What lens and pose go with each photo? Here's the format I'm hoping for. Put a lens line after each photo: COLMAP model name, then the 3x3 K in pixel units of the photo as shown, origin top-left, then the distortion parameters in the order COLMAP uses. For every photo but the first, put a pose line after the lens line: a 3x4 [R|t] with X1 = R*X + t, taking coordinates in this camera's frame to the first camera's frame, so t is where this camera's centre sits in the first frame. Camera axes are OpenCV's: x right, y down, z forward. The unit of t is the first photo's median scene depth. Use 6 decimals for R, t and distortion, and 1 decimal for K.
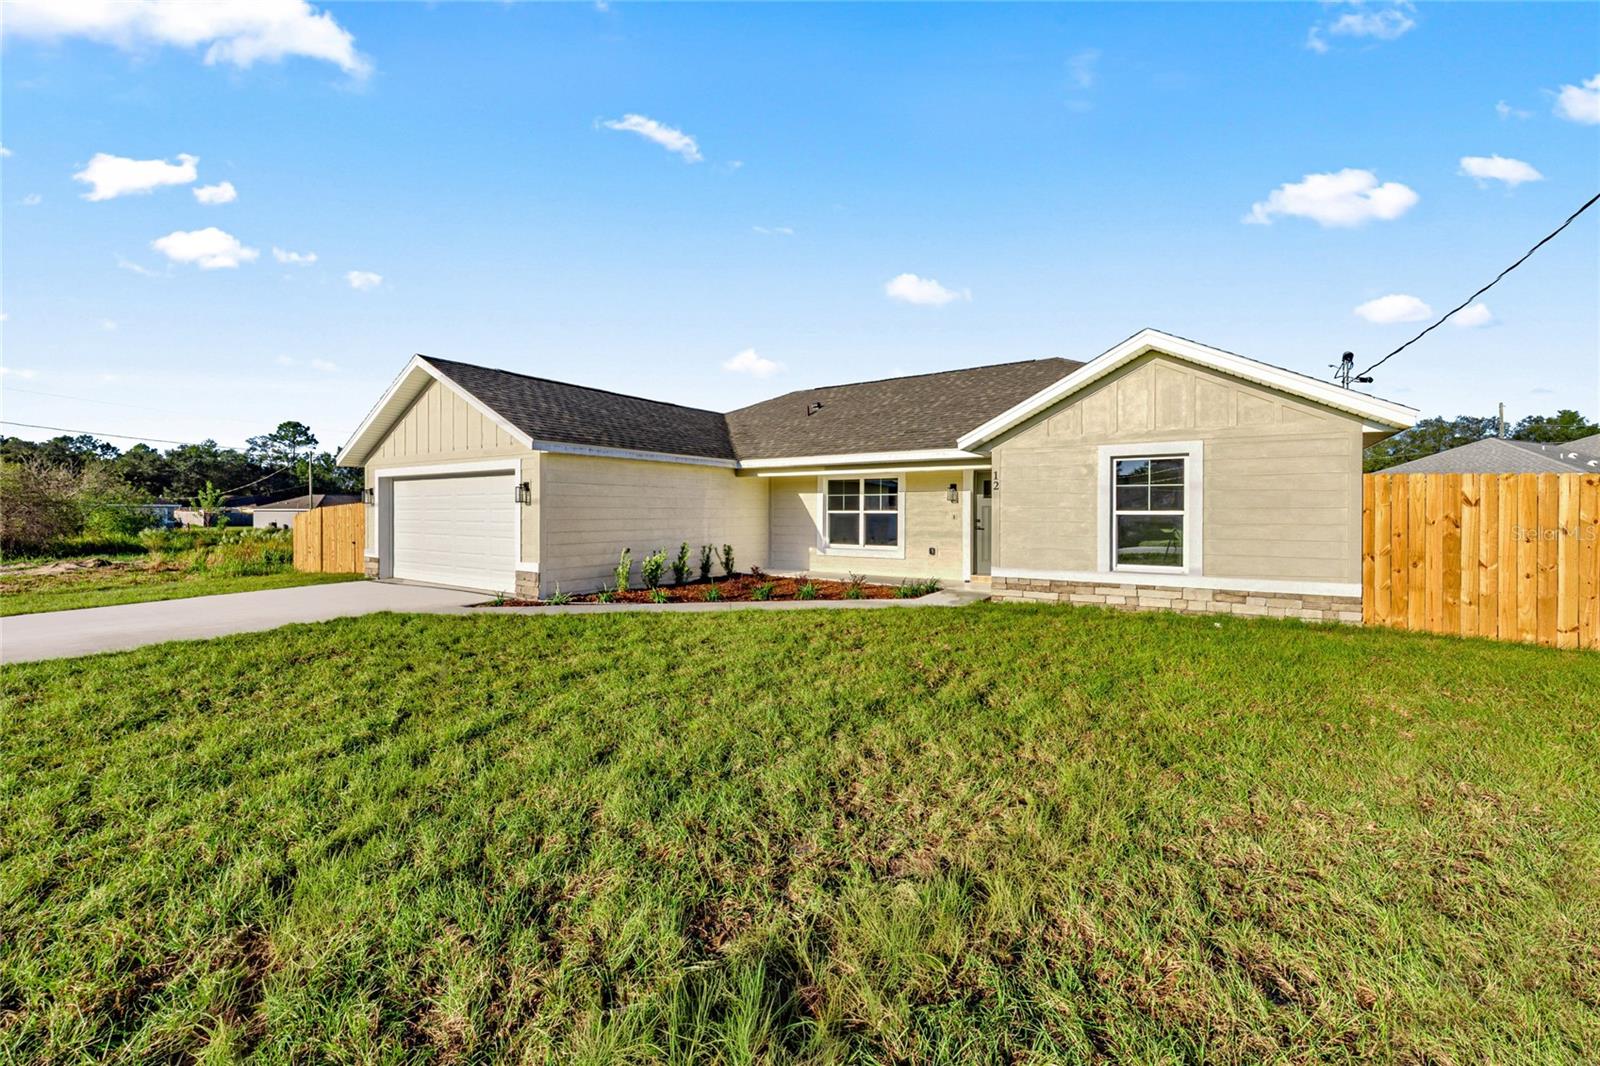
lens RADIAL K [[665.6, 0, 783.0], [0, 665.6, 510.4], [0, 0, 1]] dist [-0.000071, -0.000095]
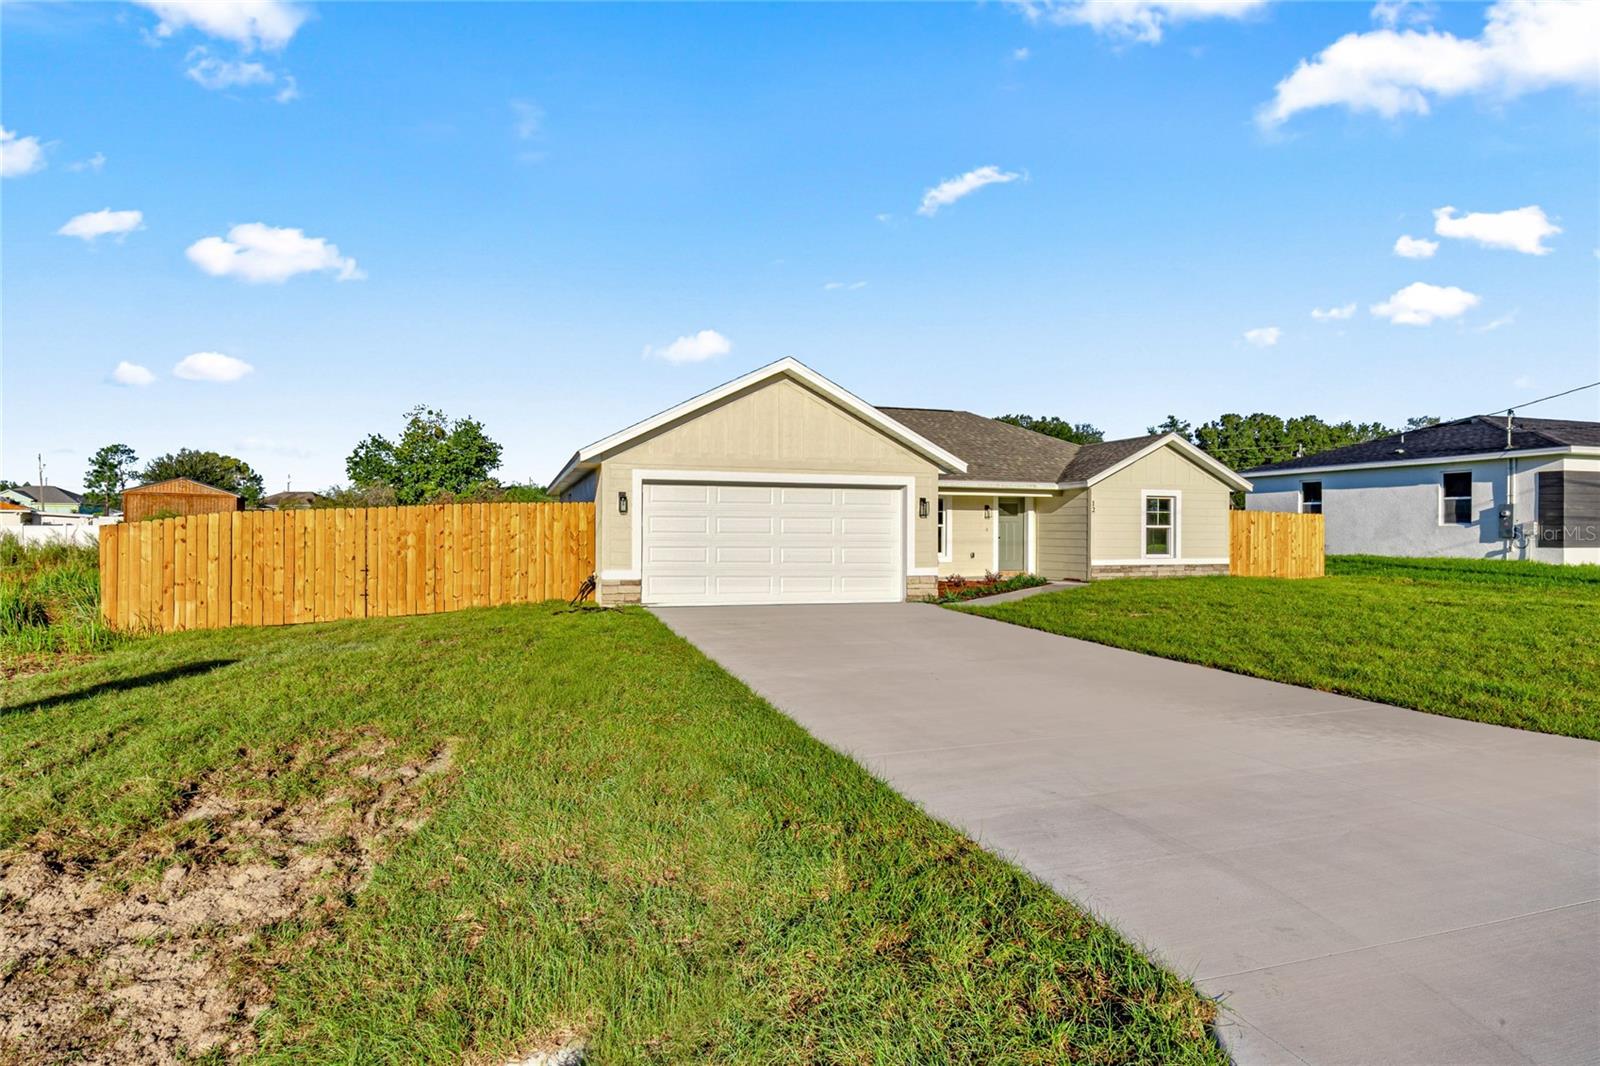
lens RADIAL K [[907.8, 0, 794.0], [0, 907.8, 534.5], [0, 0, 1]] dist [-0.007863, -0.003009]
pose [[0.588934, -0.003597, 0.808173, -1.800151], [-0.005519, 0.999949, 0.008472, 0.008497], [-0.808162, -0.009450, 0.588884, 0.266523]]
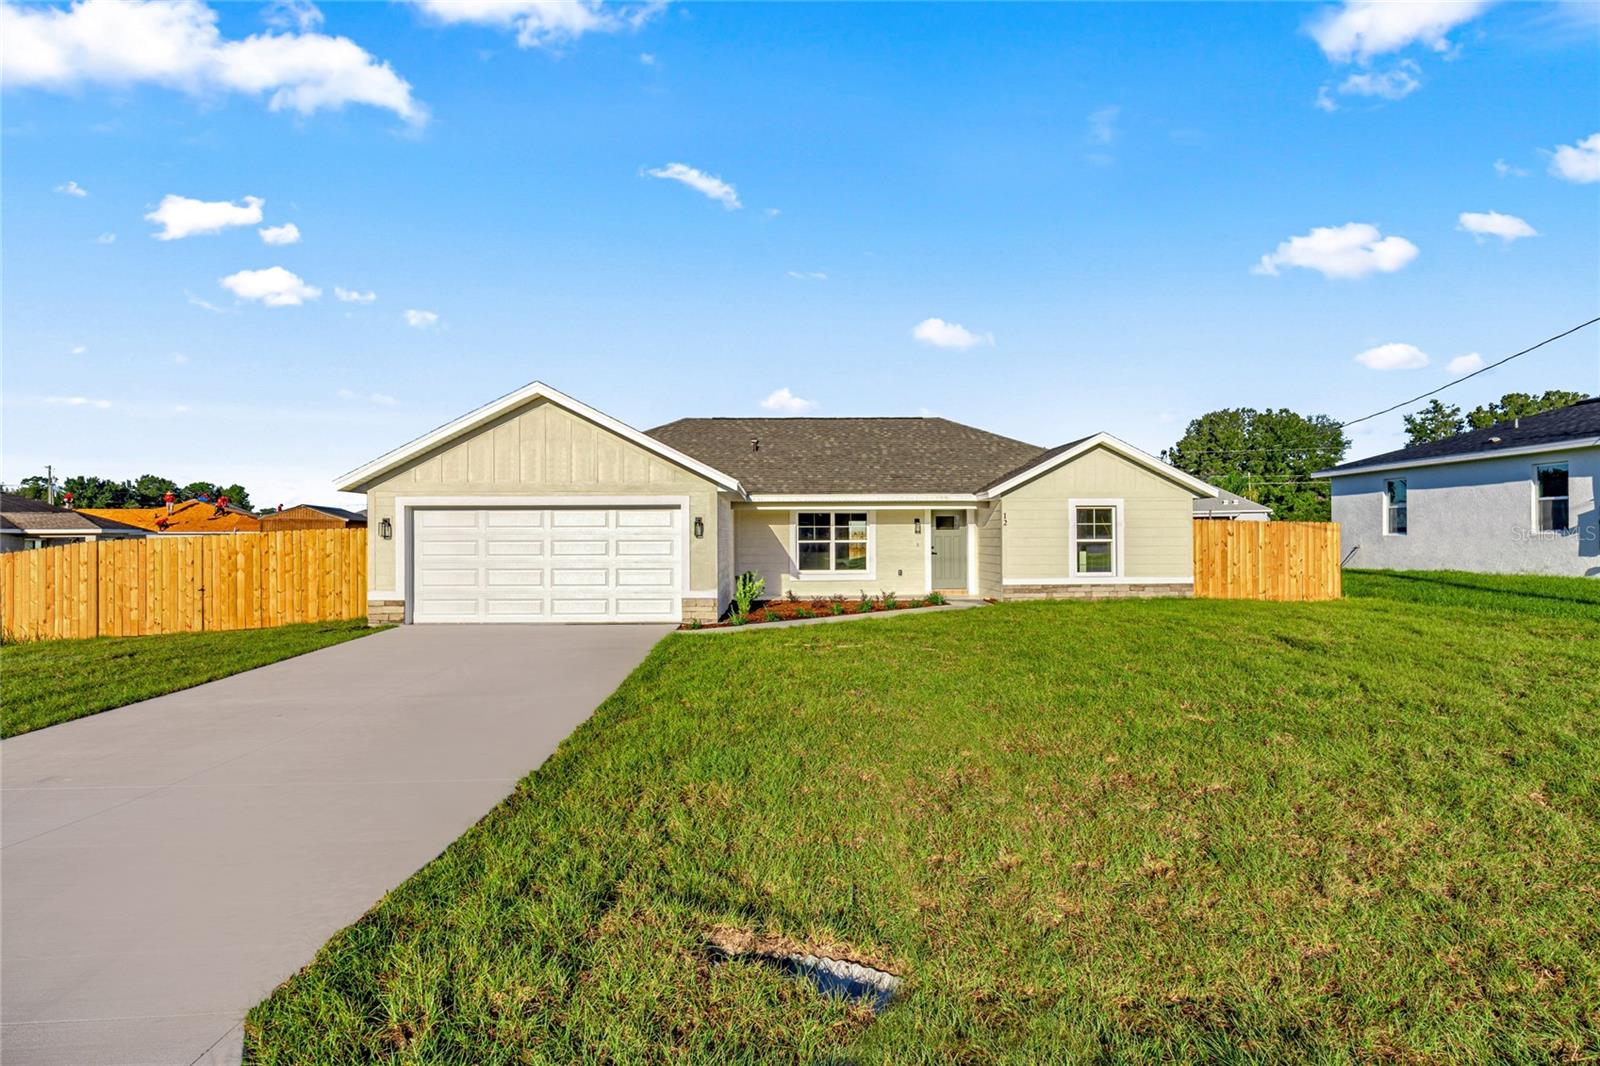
lens RADIAL K [[907.8, 0, 797.5], [0, 907.8, 532.3], [0, 0, 1]] dist [-0.007863, -0.003009]
pose [[0.803209, -0.003355, 0.595688, -1.162941], [0.006564, 0.999973, -0.003219, -0.011800], [-0.595662, 0.006495, 0.803209, -0.311259]]
